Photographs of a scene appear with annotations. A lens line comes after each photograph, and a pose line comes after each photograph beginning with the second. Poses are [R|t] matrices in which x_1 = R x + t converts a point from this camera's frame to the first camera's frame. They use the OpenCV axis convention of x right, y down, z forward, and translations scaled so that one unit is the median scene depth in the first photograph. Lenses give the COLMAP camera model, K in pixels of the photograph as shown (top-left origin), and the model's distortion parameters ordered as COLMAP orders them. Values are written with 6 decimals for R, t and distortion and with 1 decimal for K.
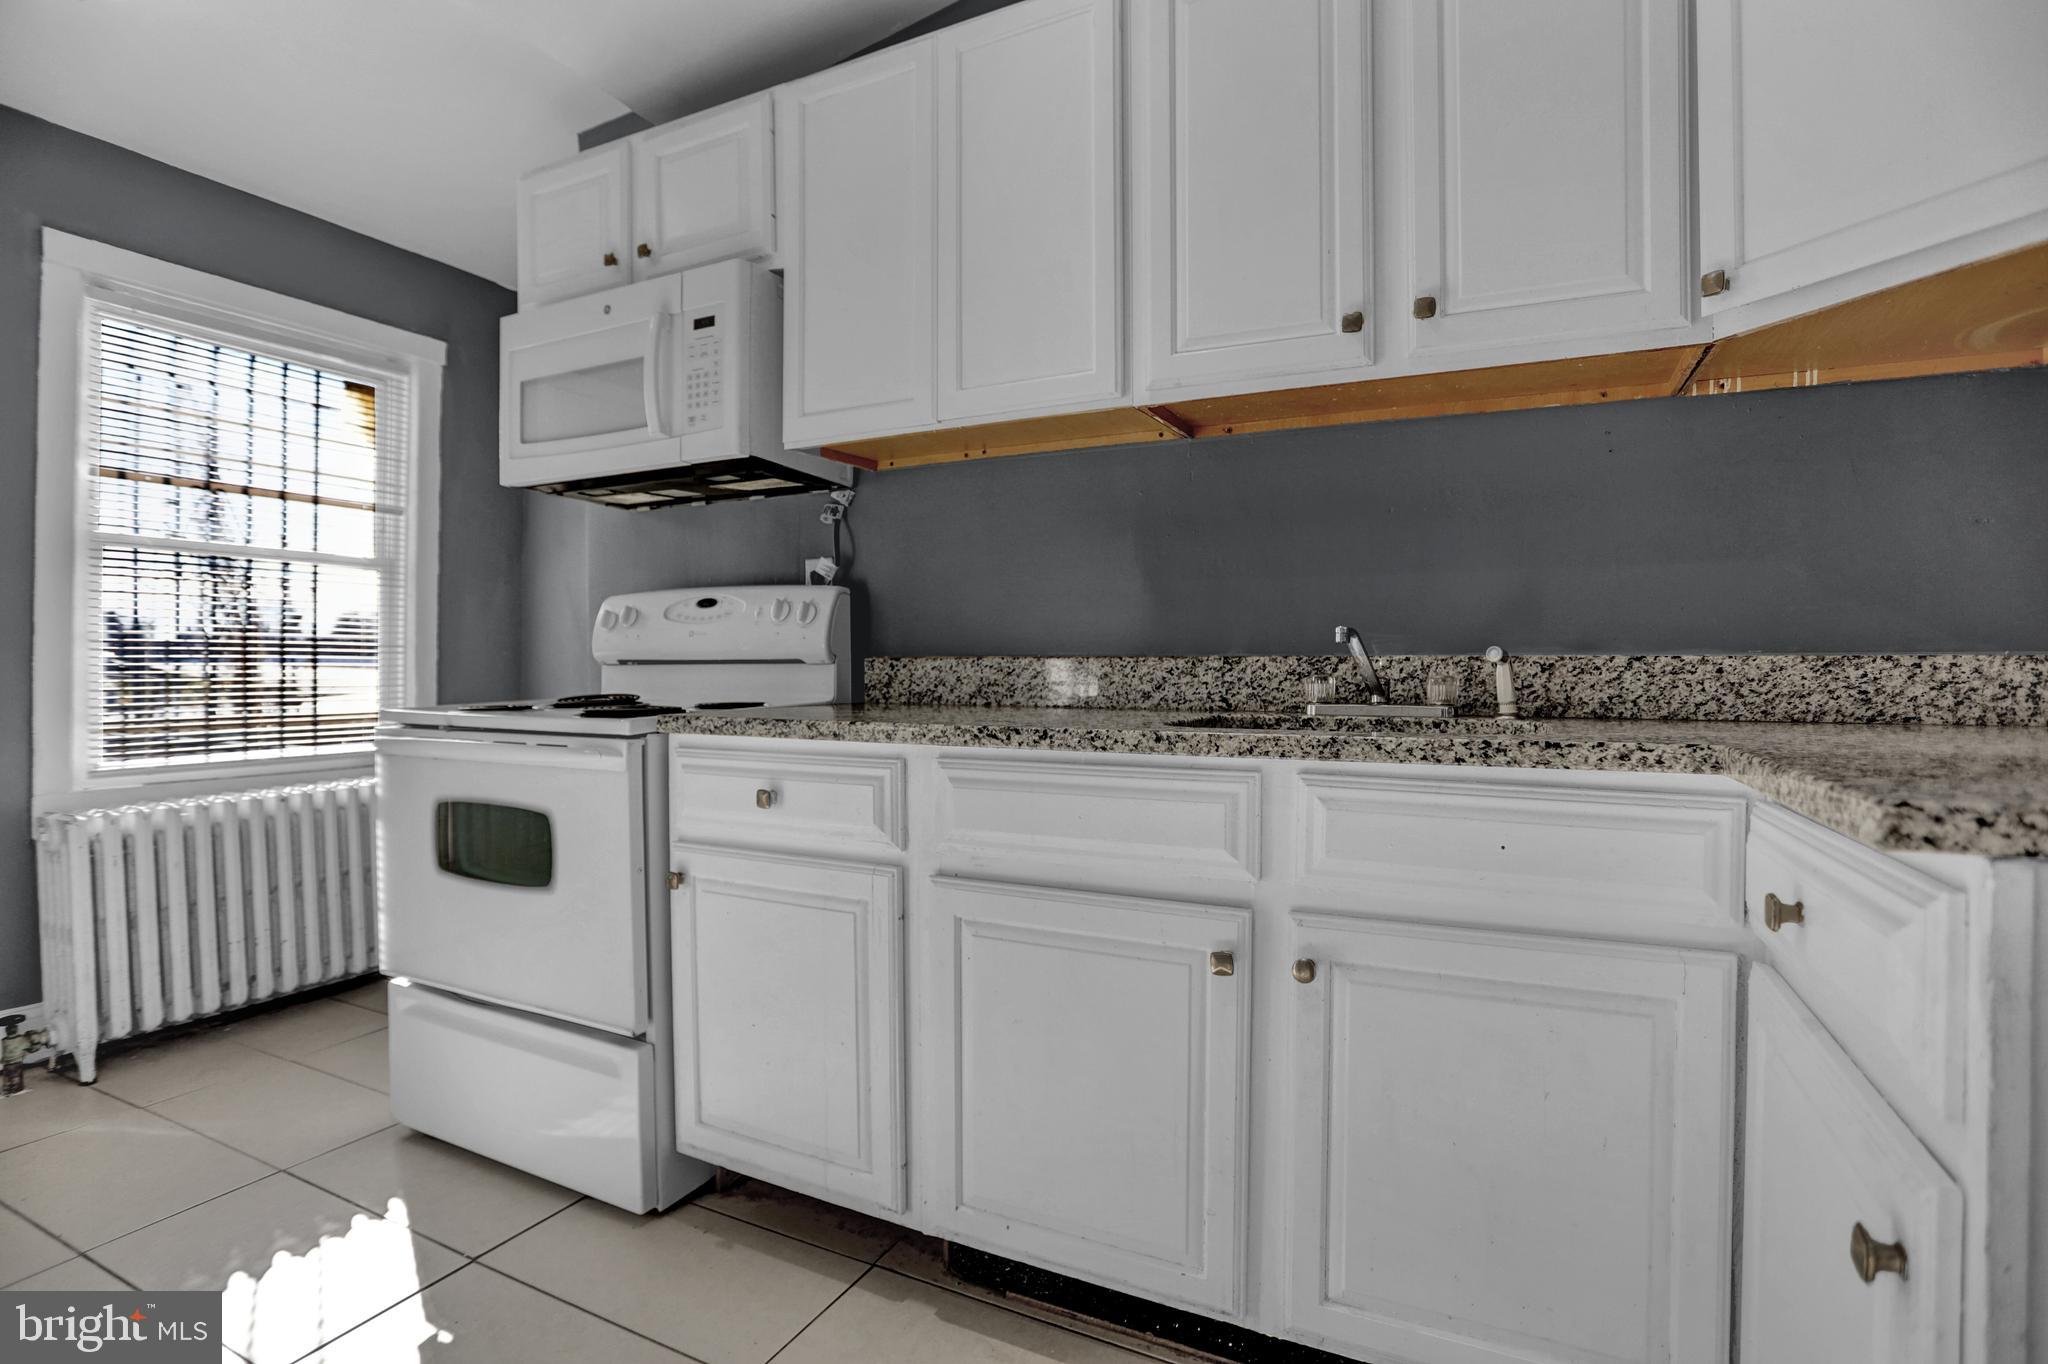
lens RADIAL K [[986.6, 0, 1023.3], [0, 986.6, 673.8], [0, 0, 1]] dist [-0.079284, 0.033788]
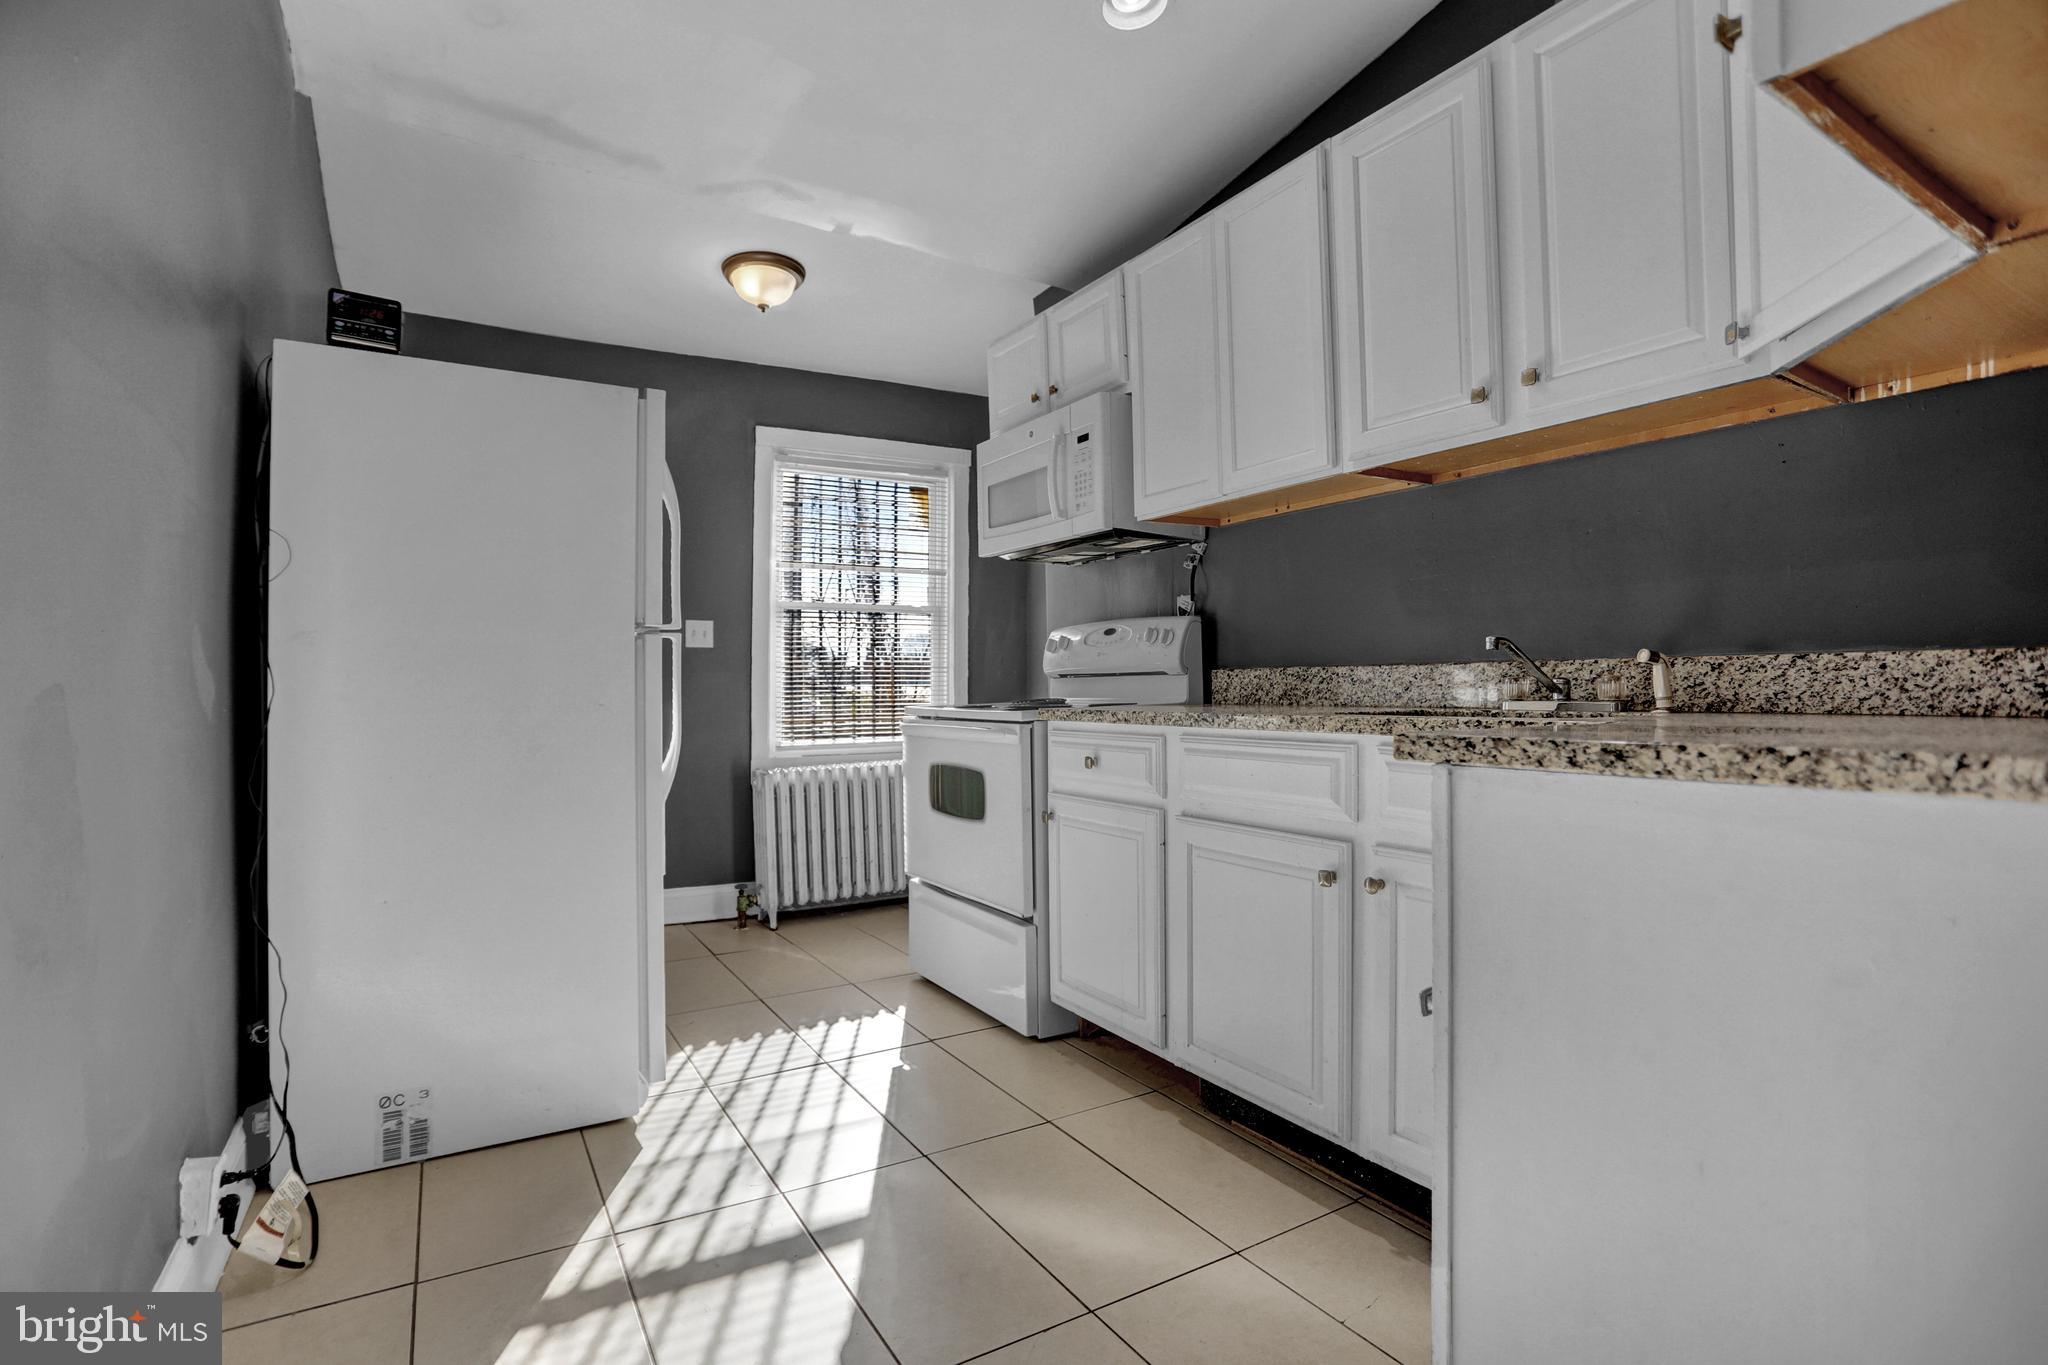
lens RADIAL K [[986.6, 0, 1023.3], [0, 986.6, 674.3], [0, 0, 1]] dist [-0.079284, 0.033788]
pose [[0.842989, -0.014148, -0.537744, 0.430032], [0.004658, 0.999809, -0.019004, 0.017745], [0.537910, 0.013516, 0.842894, -0.312660]]
